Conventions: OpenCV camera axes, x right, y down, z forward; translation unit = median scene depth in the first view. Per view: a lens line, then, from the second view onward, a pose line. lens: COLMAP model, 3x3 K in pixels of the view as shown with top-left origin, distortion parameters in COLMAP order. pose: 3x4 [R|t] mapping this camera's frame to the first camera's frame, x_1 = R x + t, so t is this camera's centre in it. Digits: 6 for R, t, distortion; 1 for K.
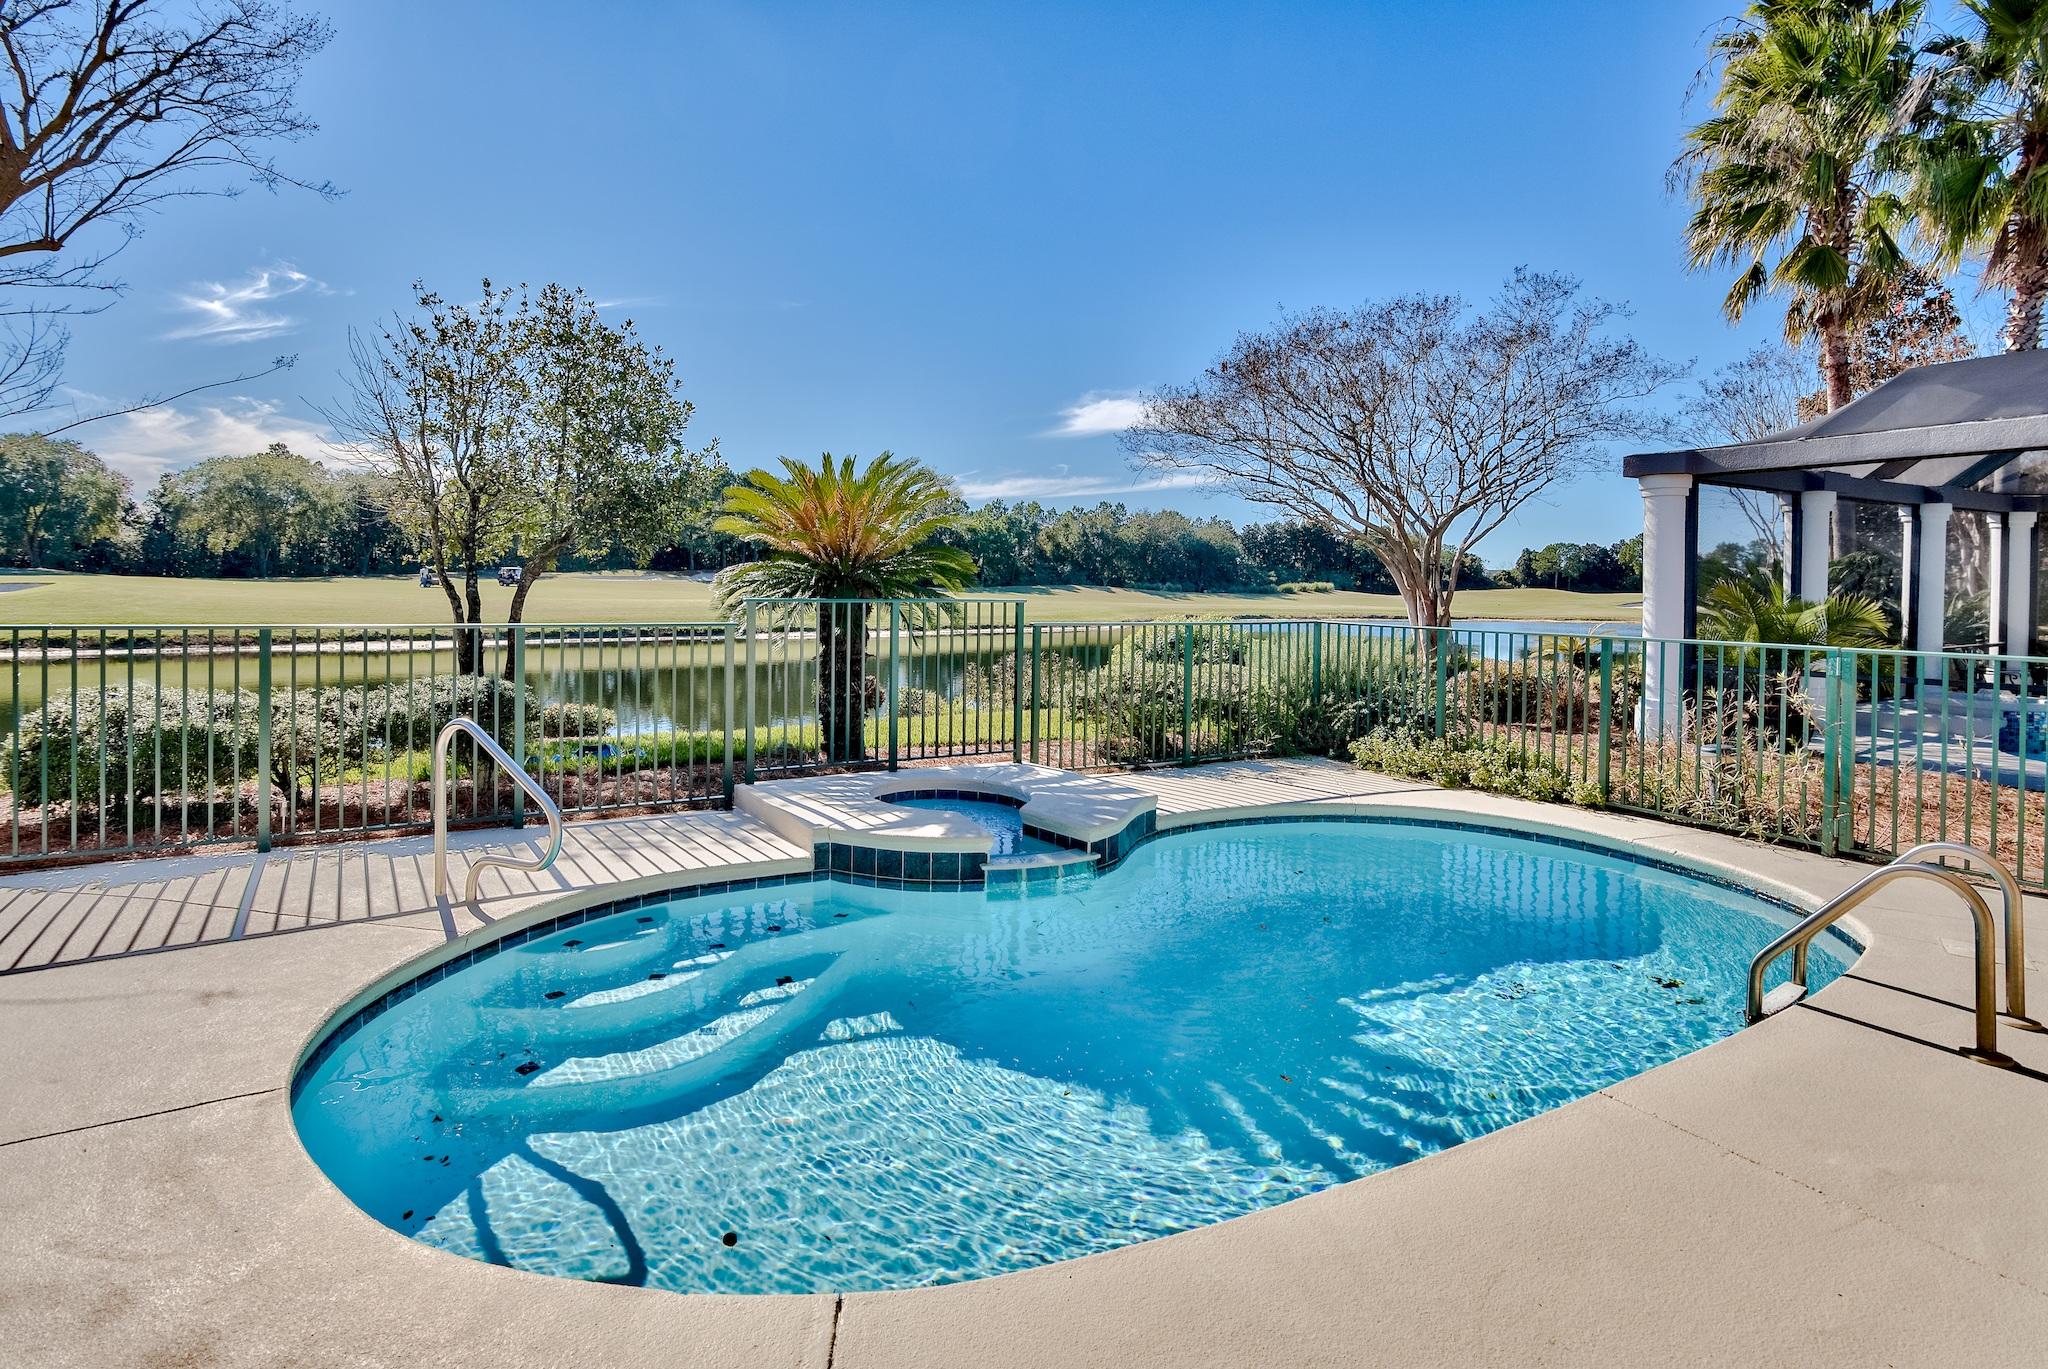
lens RADIAL K [[1037.4, 0, 1017.2], [0, 1037.4, 594.8], [0, 0, 1]] dist [-0.002530, -0.000451]
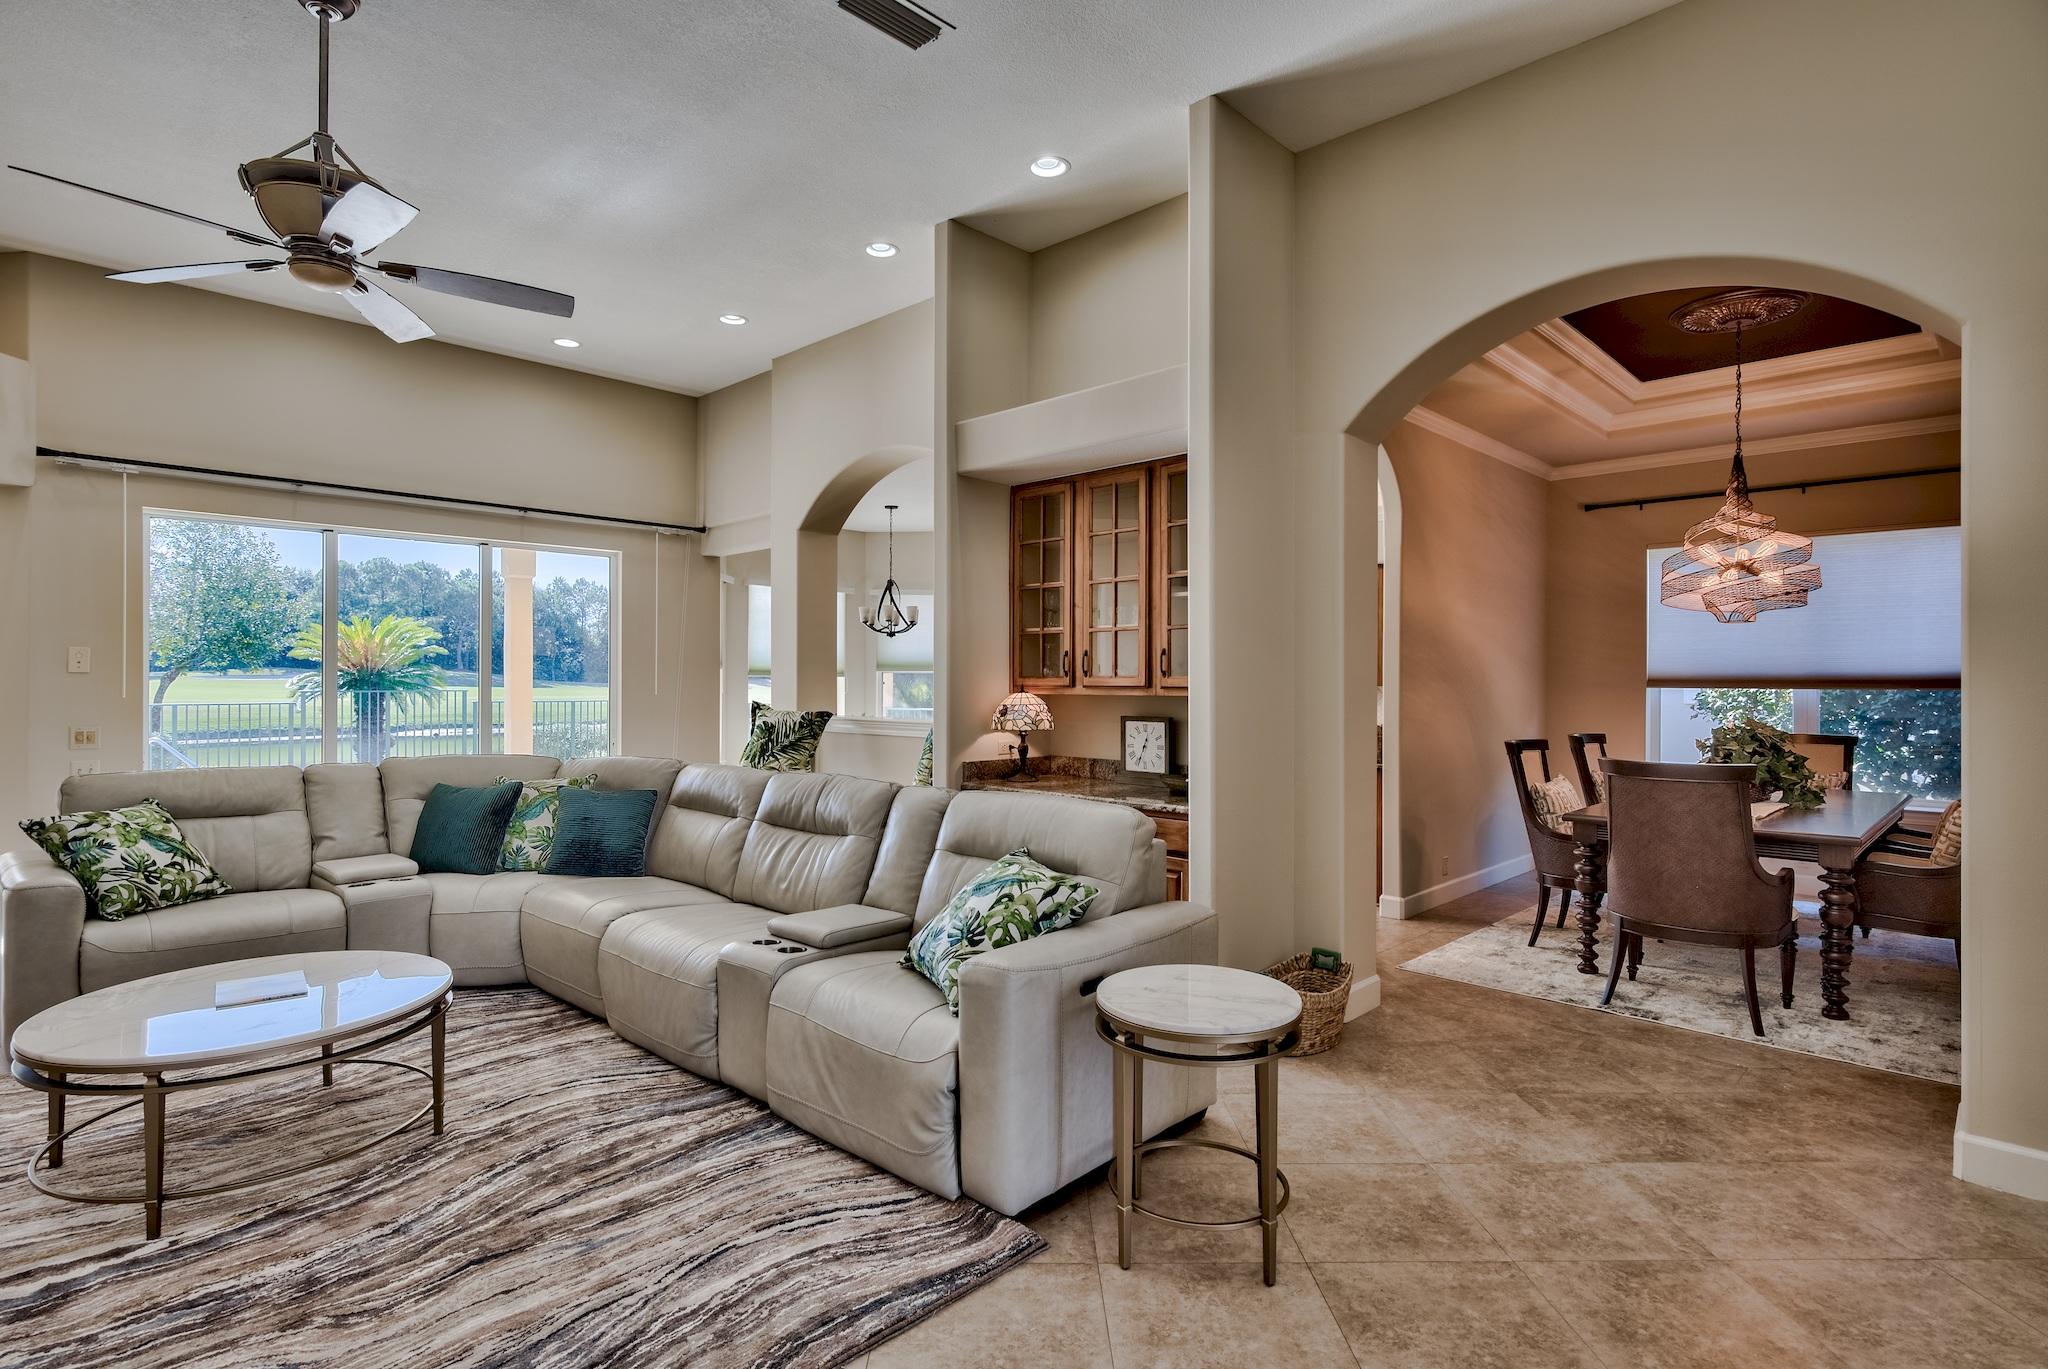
lens RADIAL K [[1032.9, 0, 1020.8], [0, 1032.9, 675.6], [0, 0, 1]] dist [0.002119, 0.000018]
pose [[0.963939, -0.010912, 0.265898, 0.441878], [0.013971, 0.999856, -0.009613, 0.009678], [-0.265755, 0.012982, 0.963953, -1.055337]]
